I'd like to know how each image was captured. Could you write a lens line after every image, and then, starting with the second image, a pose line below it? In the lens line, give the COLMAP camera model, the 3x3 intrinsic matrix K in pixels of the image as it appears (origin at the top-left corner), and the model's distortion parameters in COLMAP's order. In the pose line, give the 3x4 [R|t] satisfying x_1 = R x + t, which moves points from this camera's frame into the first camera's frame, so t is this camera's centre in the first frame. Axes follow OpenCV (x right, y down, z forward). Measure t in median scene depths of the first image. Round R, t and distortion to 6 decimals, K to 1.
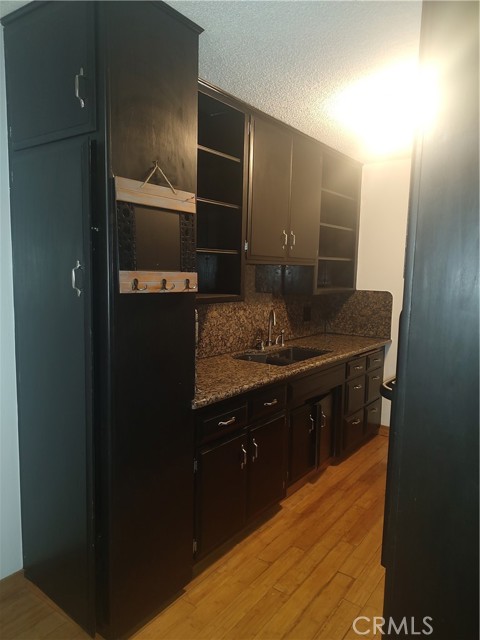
lens RADIAL K [[452.4, 0, 239.5], [0, 452.4, 321.8], [0, 0, 1]] dist [0.022157, -0.024479]
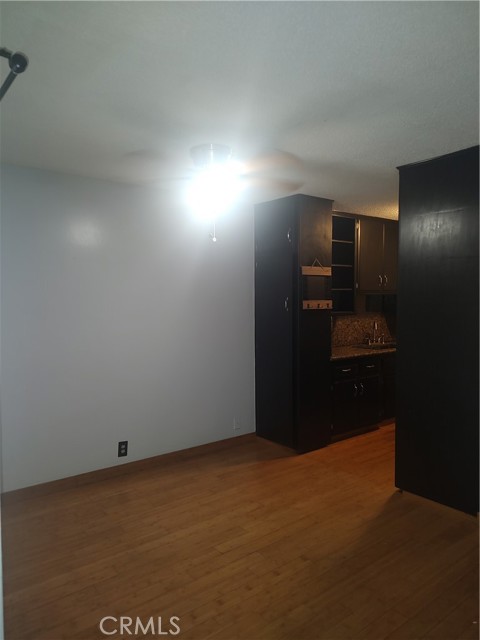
lens RADIAL K [[452.4, 0, 237.6], [0, 452.4, 319.9], [0, 0, 1]] dist [0.022157, -0.024479]
pose [[0.961708, -0.013932, -0.273721, 0.054686], [-0.003811, 0.997931, -0.064182, 0.104259], [0.274049, 0.062768, 0.959665, -0.998310]]
